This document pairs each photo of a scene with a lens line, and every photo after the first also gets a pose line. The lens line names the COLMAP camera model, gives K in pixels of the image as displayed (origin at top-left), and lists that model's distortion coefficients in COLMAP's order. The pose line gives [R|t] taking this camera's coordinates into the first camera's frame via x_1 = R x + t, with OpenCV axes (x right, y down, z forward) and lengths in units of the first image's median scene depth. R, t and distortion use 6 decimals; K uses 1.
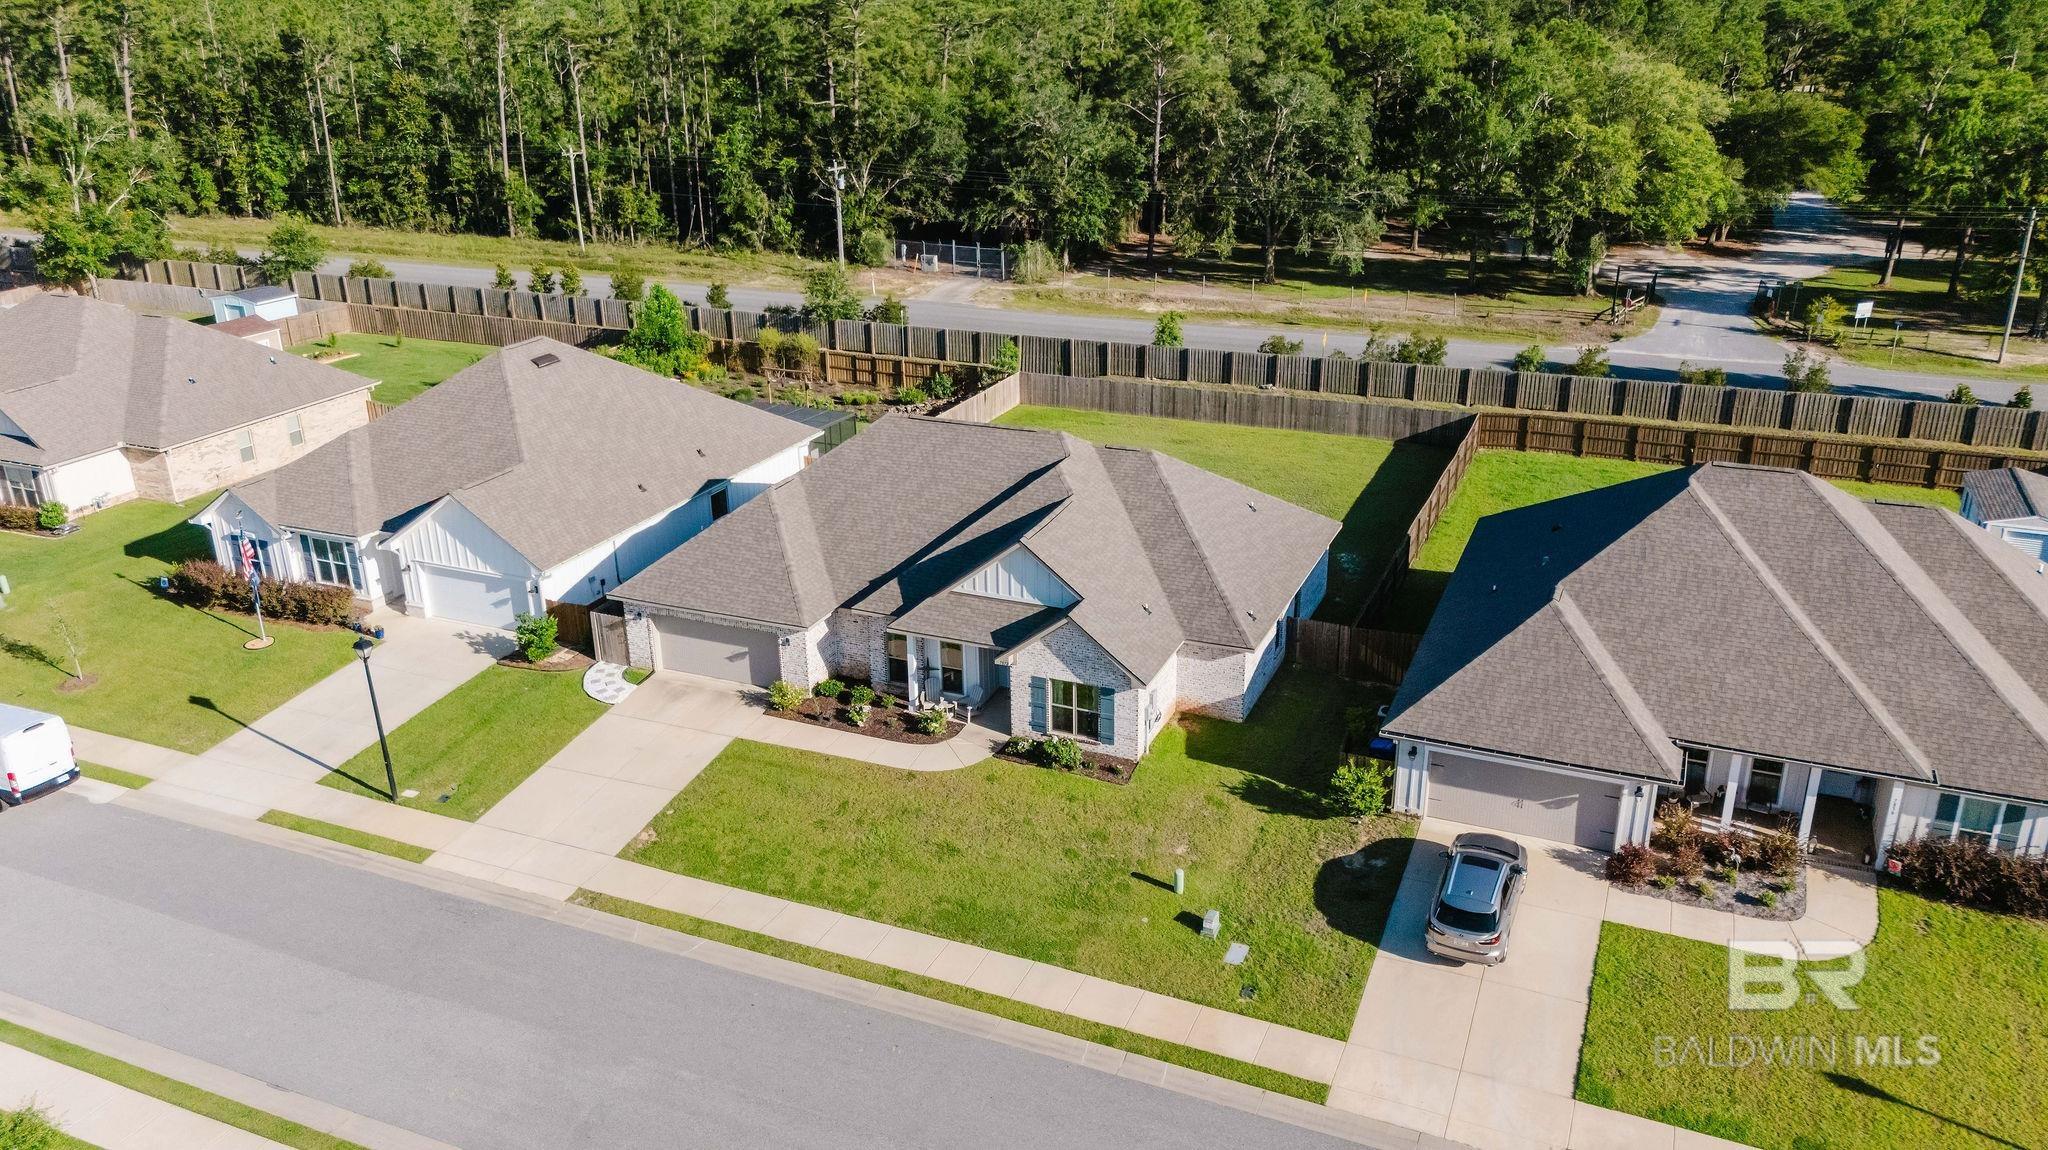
lens RADIAL K [[1499.8, 0, 1024.0], [0, 1499.8, 575.0], [0, 0, 1]] dist [0.069654, -0.064916]
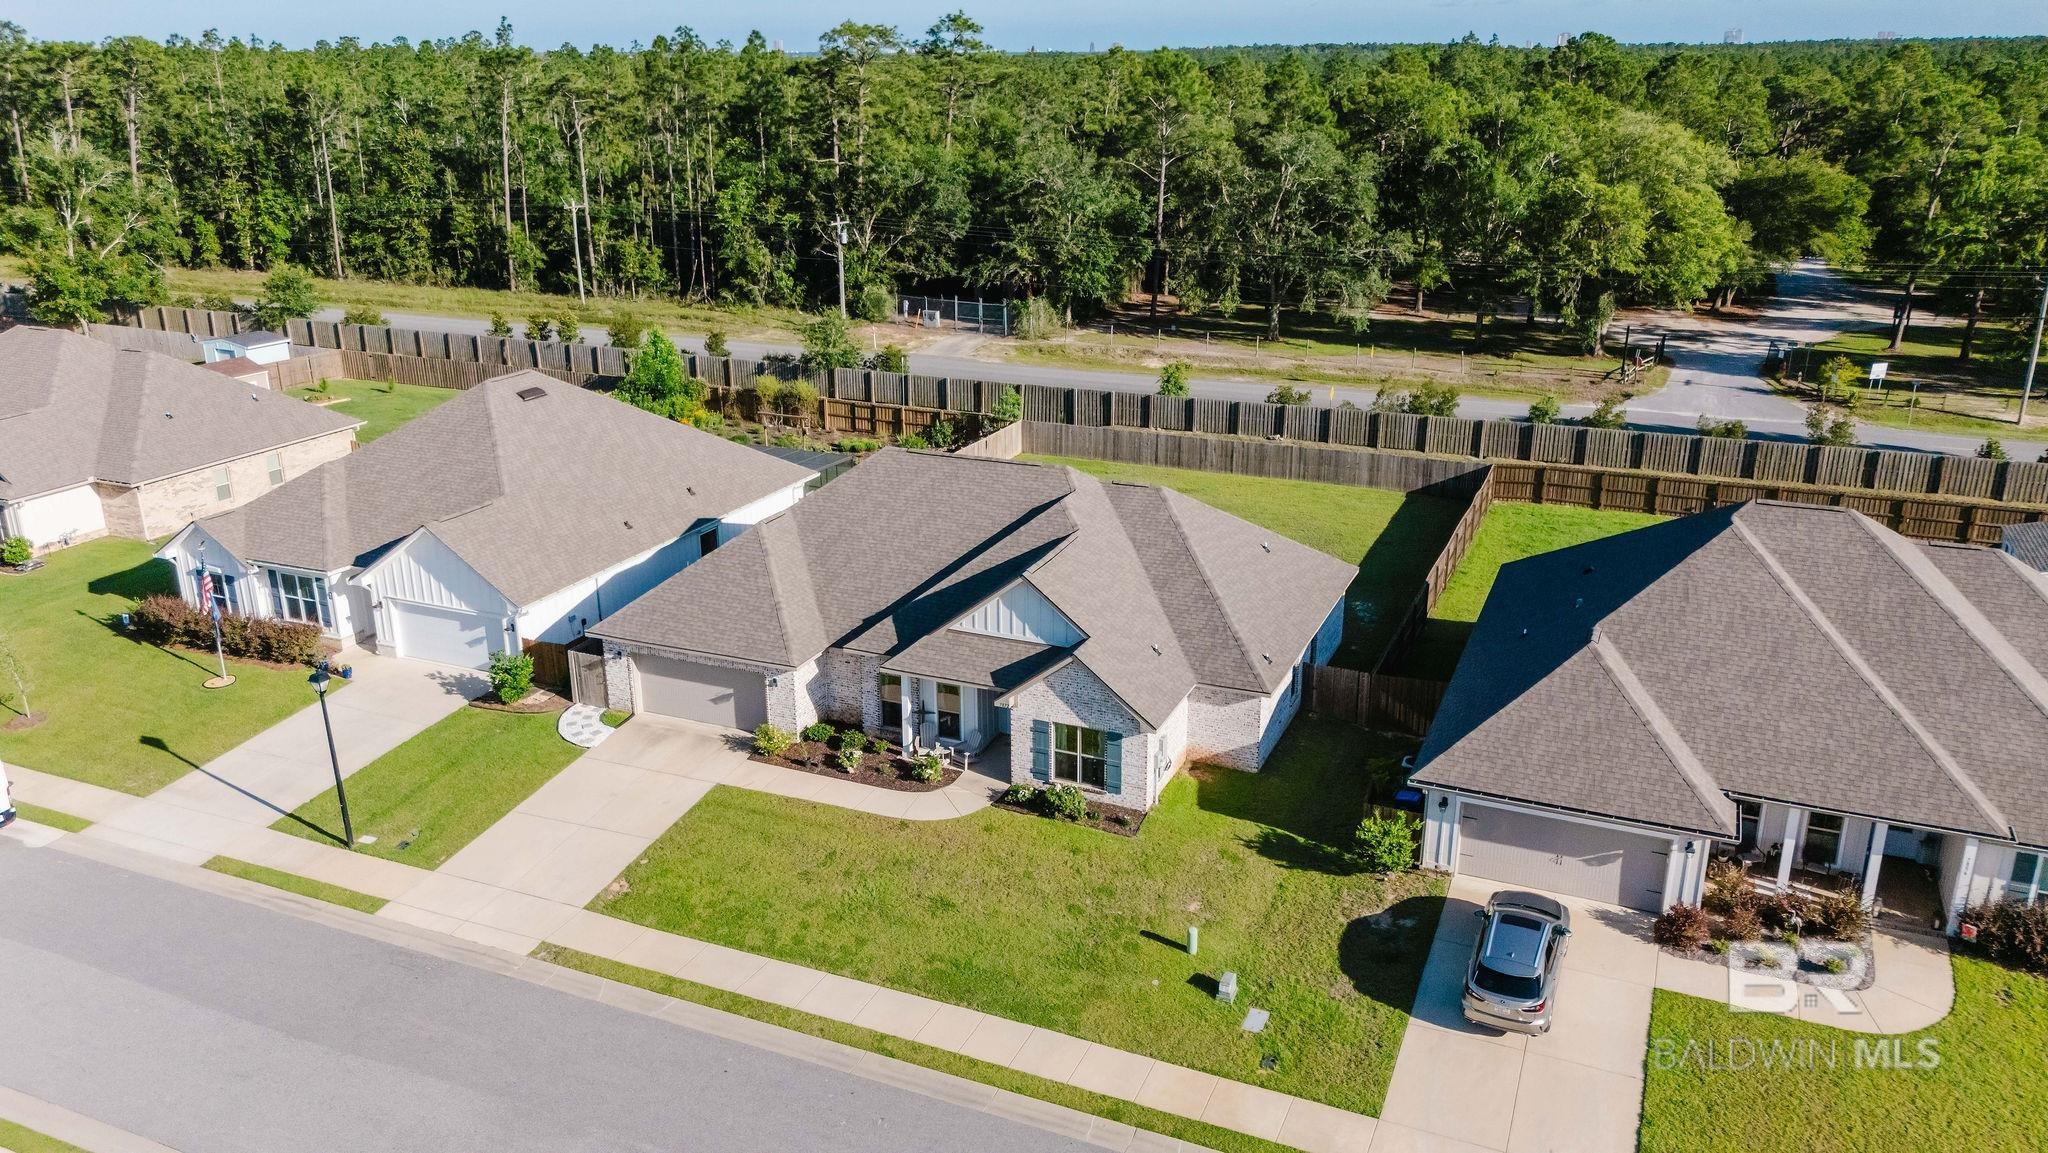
lens RADIAL K [[1488.4, 0, 1024.0], [0, 1488.4, 576.5], [0, 0, 1]] dist [0.068132, -0.062174]
pose [[0.999949, 0.010067, 0.001063, -0.001803], [-0.010007, 0.998890, -0.046039, 0.013435], [-0.001525, 0.046026, 0.998939, 0.041729]]
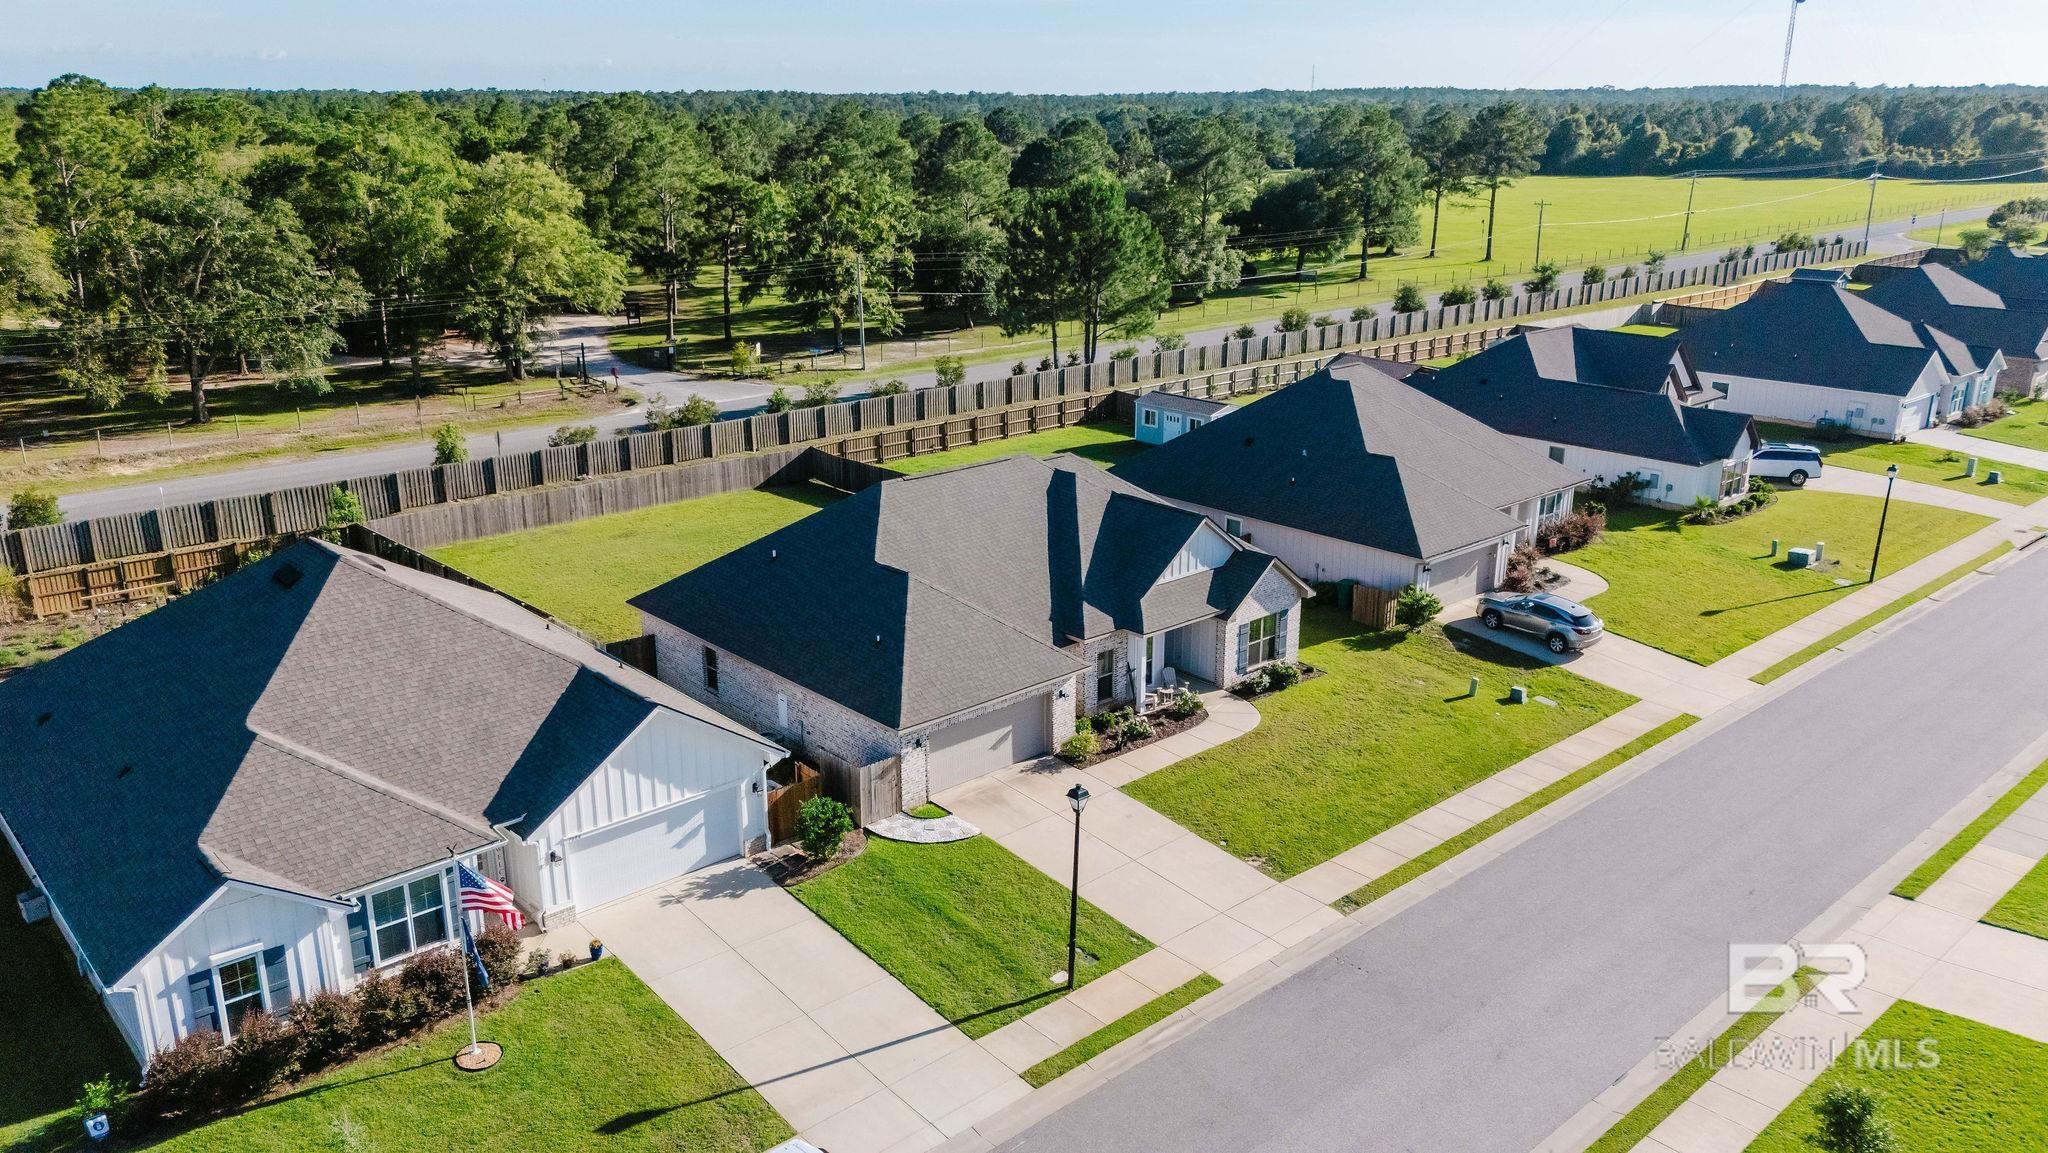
lens RADIAL K [[1499.8, 0, 1024.0], [0, 1499.8, 576.5], [0, 0, 1]] dist [0.069654, -0.064916]
pose [[0.416315, -0.256899, 0.872172, -0.684632], [0.327293, 0.937291, 0.119853, -0.104628], [-0.848269, 0.235560, 0.474290, 0.371699]]
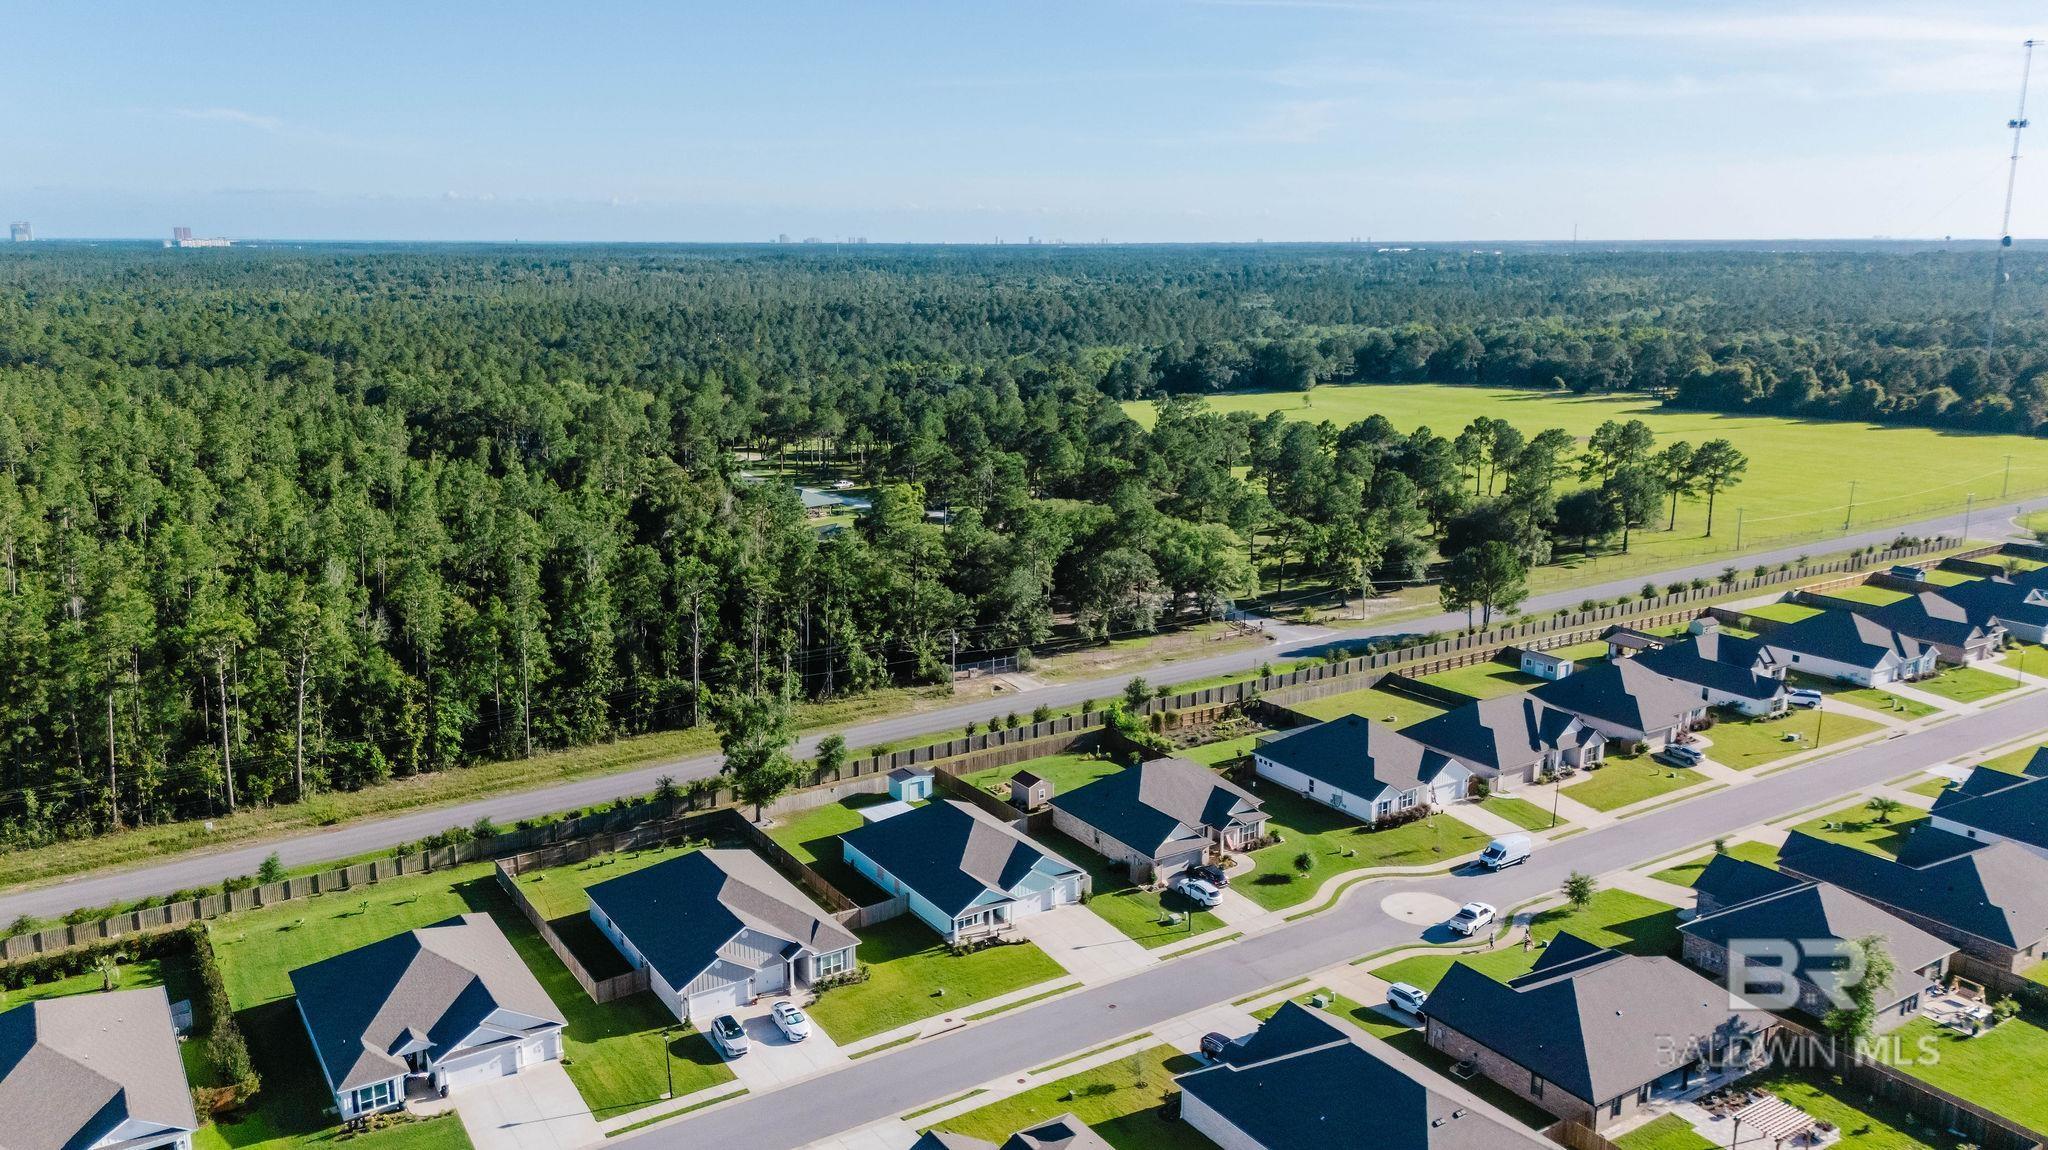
lens RADIAL K [[1548.2, 0, 1024.0], [0, 1548.2, 575.0], [0, 0, 1]] dist [0.060829, -0.041750]
pose [[0.547067, -0.165014, 0.820663, -2.586600], [0.297030, 0.954849, -0.006009, -0.495397], [-0.782618, 0.247049, 0.571381, -0.182990]]
